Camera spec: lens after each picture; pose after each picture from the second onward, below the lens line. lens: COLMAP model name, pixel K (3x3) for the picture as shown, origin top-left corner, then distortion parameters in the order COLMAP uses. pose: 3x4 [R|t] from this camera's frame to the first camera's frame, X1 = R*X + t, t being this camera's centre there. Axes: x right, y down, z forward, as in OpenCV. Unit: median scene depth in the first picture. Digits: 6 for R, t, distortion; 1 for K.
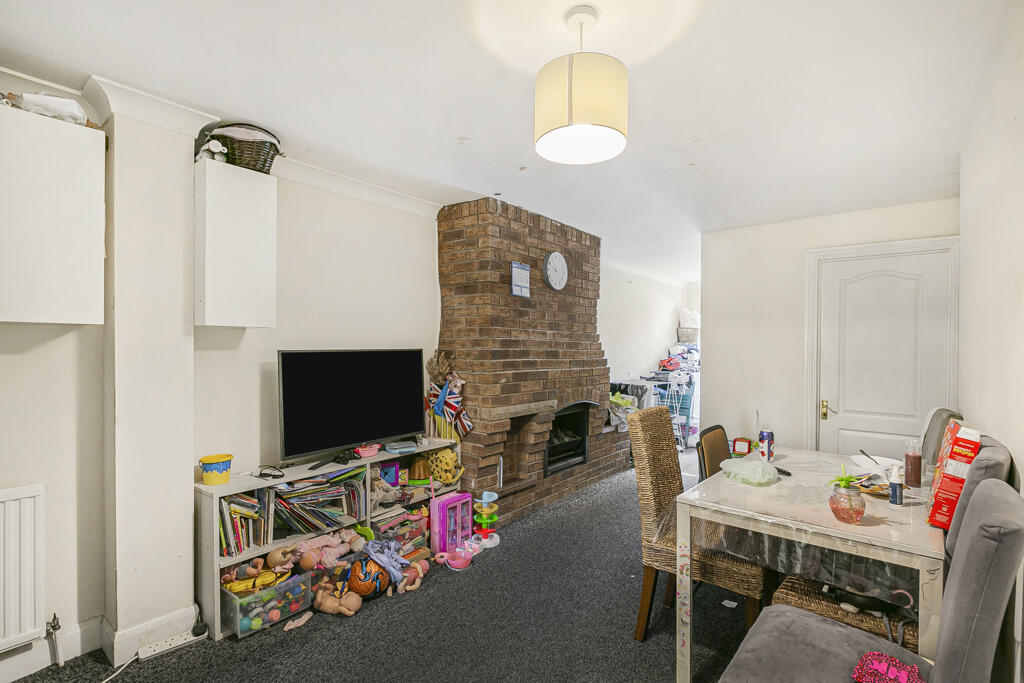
lens RADIAL K [[483.9, 0, 511.3], [0, 483.9, 351.4], [0, 0, 1]] dist [-0.001108, 0.000031]
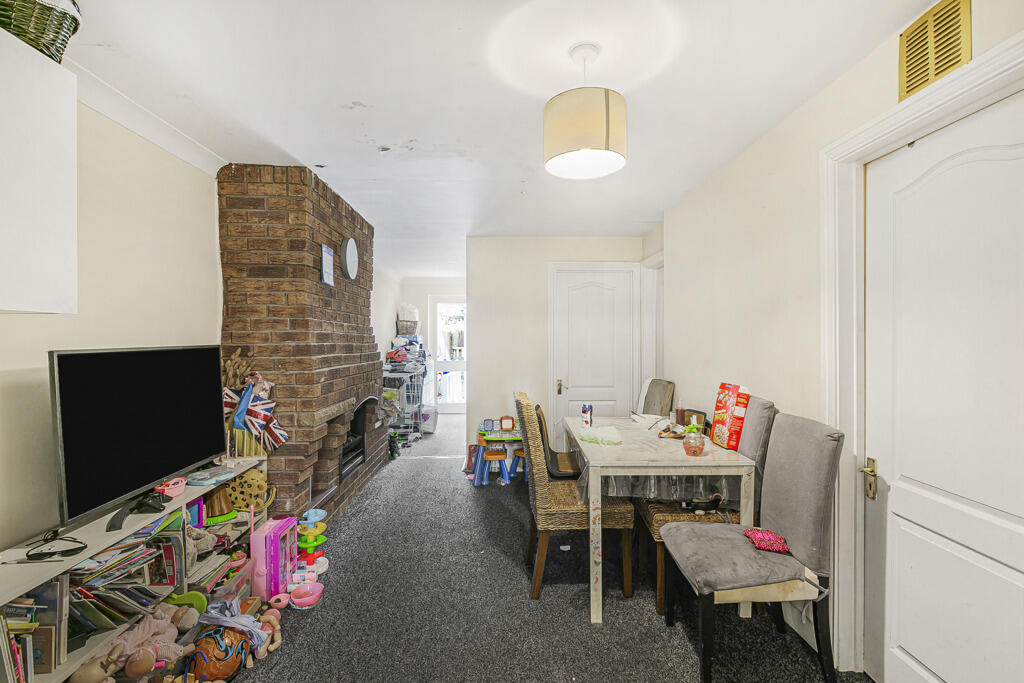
lens RADIAL K [[488.1, 0, 512.0], [0, 488.1, 341.5], [0, 0, 1]] dist [0.001643, -0.000424]
pose [[0.757991, -0.011599, 0.652162, -0.338395], [0.014399, 0.999896, 0.001048, -0.004486], [-0.652107, 0.008596, 0.758079, 0.106872]]
